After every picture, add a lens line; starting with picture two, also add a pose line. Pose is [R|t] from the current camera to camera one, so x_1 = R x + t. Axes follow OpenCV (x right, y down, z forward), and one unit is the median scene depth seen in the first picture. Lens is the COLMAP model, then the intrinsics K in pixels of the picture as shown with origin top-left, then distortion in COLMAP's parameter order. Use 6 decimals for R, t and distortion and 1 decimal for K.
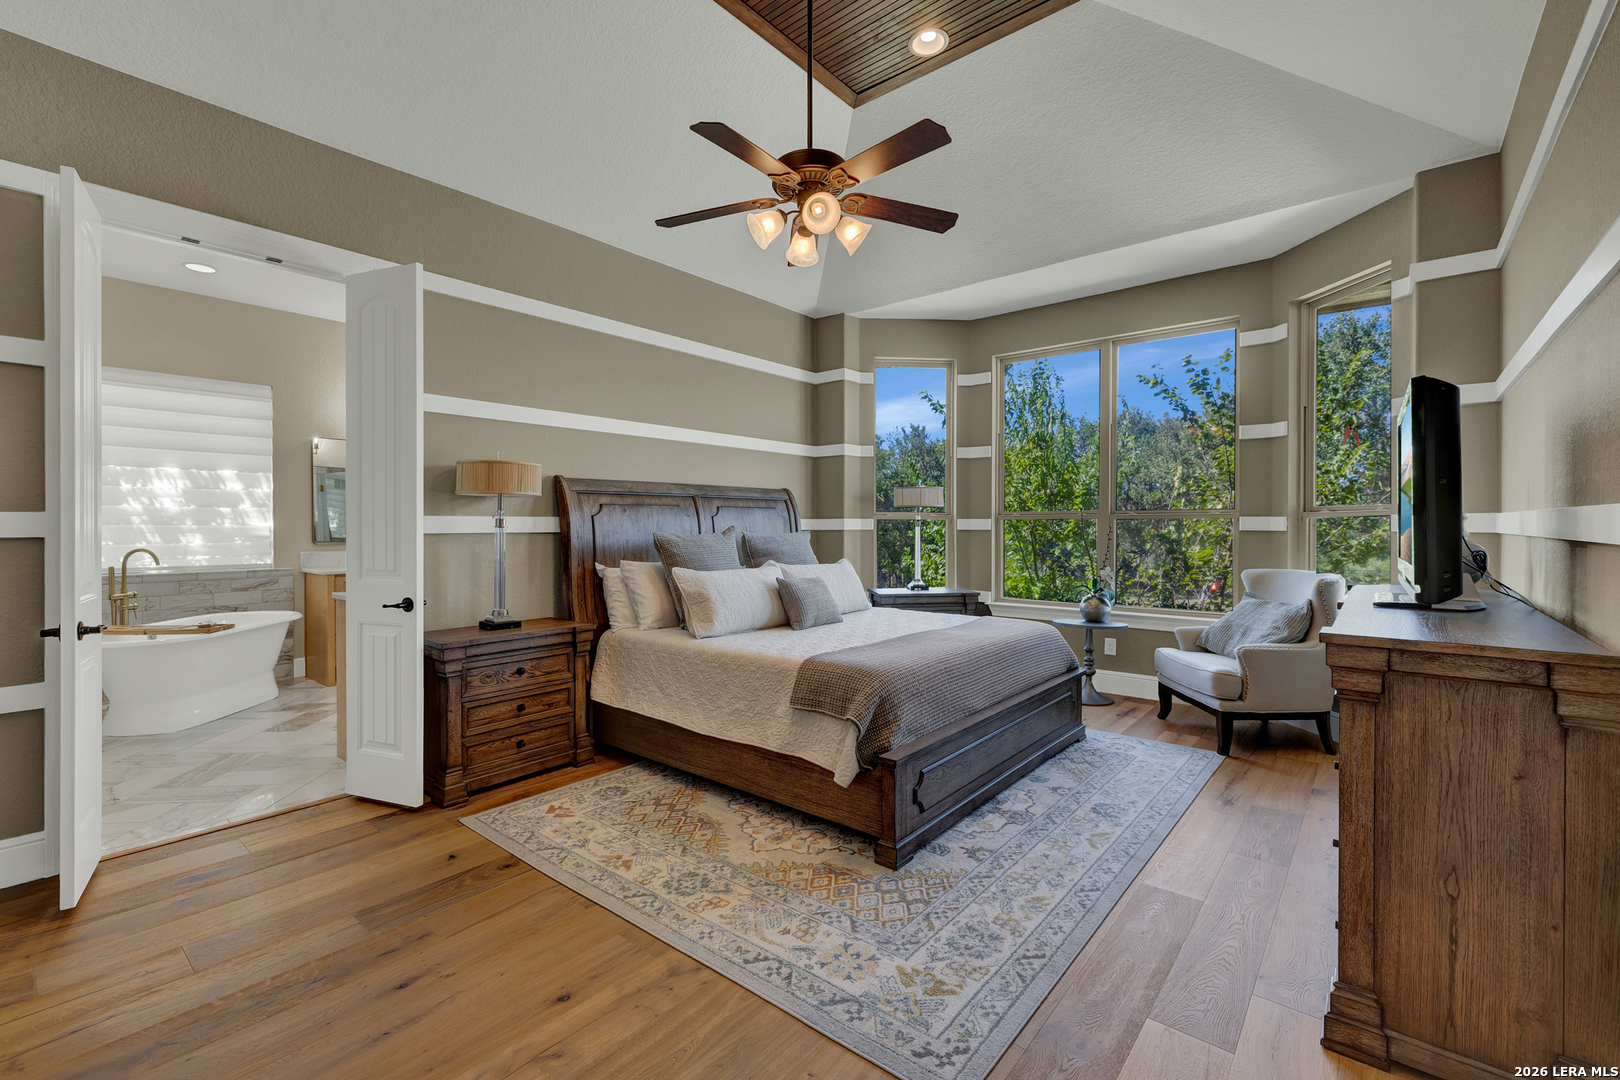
lens RADIAL K [[692.8, 0, 809.5], [0, 692.8, 531.4], [0, 0, 1]] dist [0.000006, 0.001251]
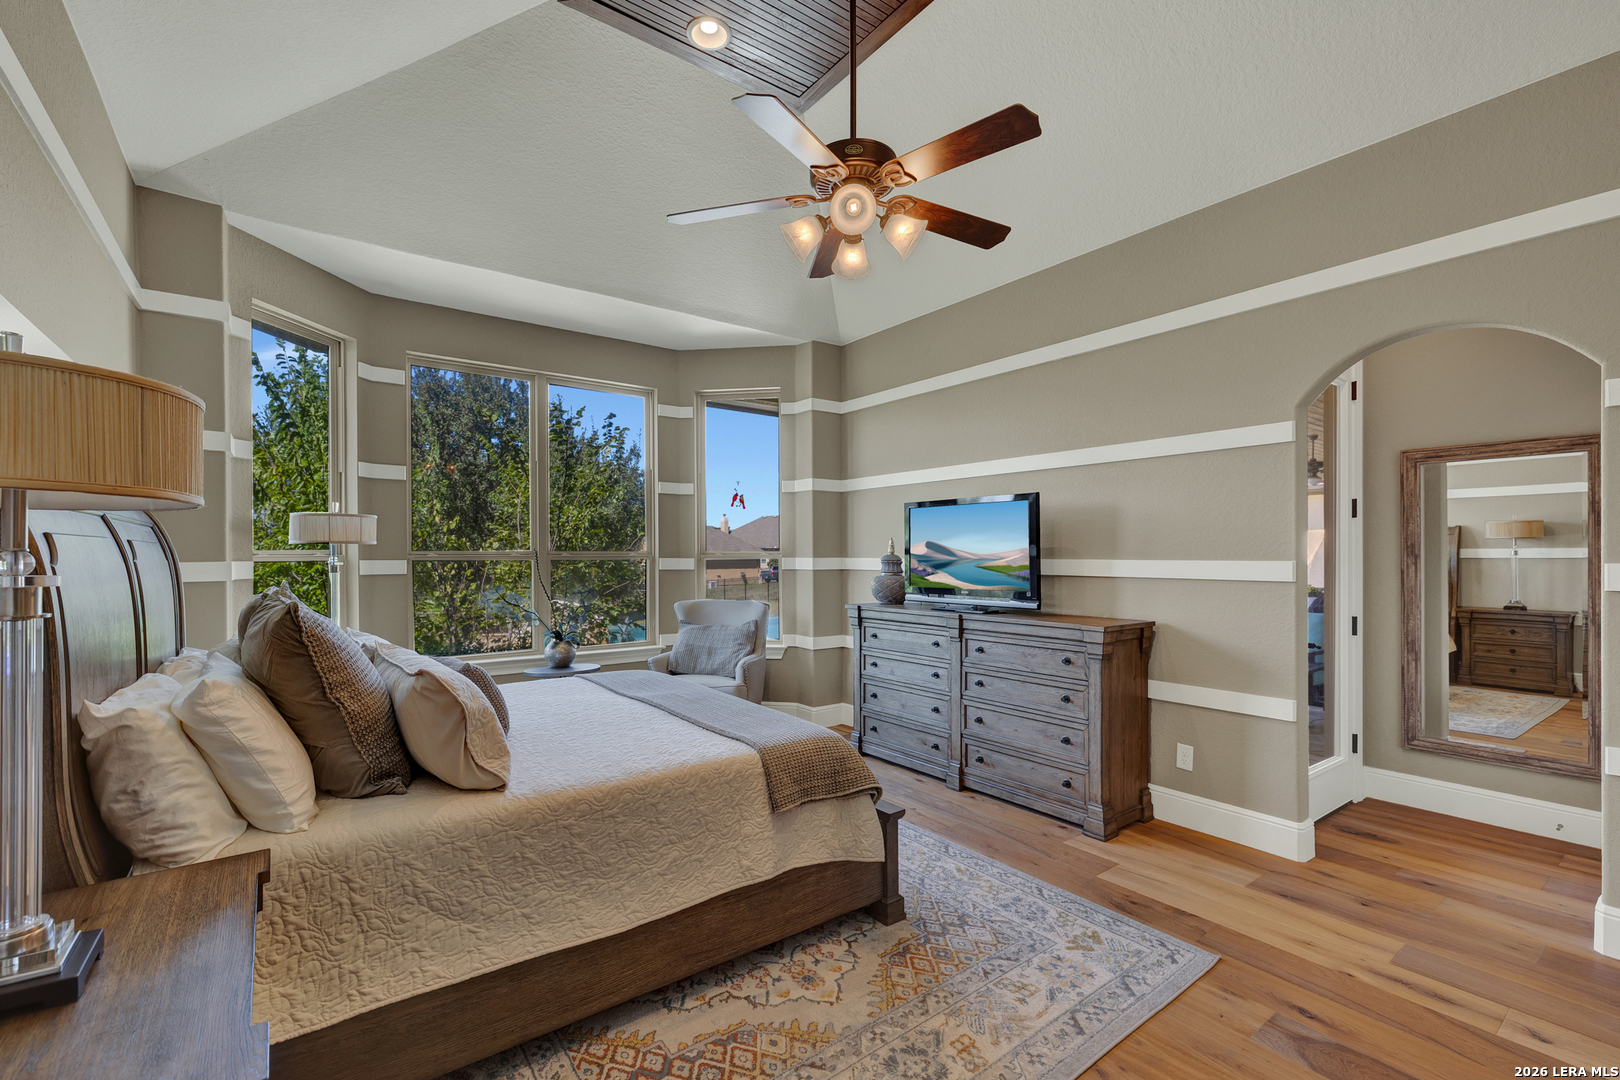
lens RADIAL K [[692.8, 0, 804.0], [0, 692.8, 551.6], [0, 0, 1]] dist [0.000006, 0.001251]
pose [[0.251228, -0.000367, 0.967928, -0.847610], [0.014082, 0.999895, -0.003276, -0.035732], [-0.967825, 0.014454, 0.251207, 0.852274]]
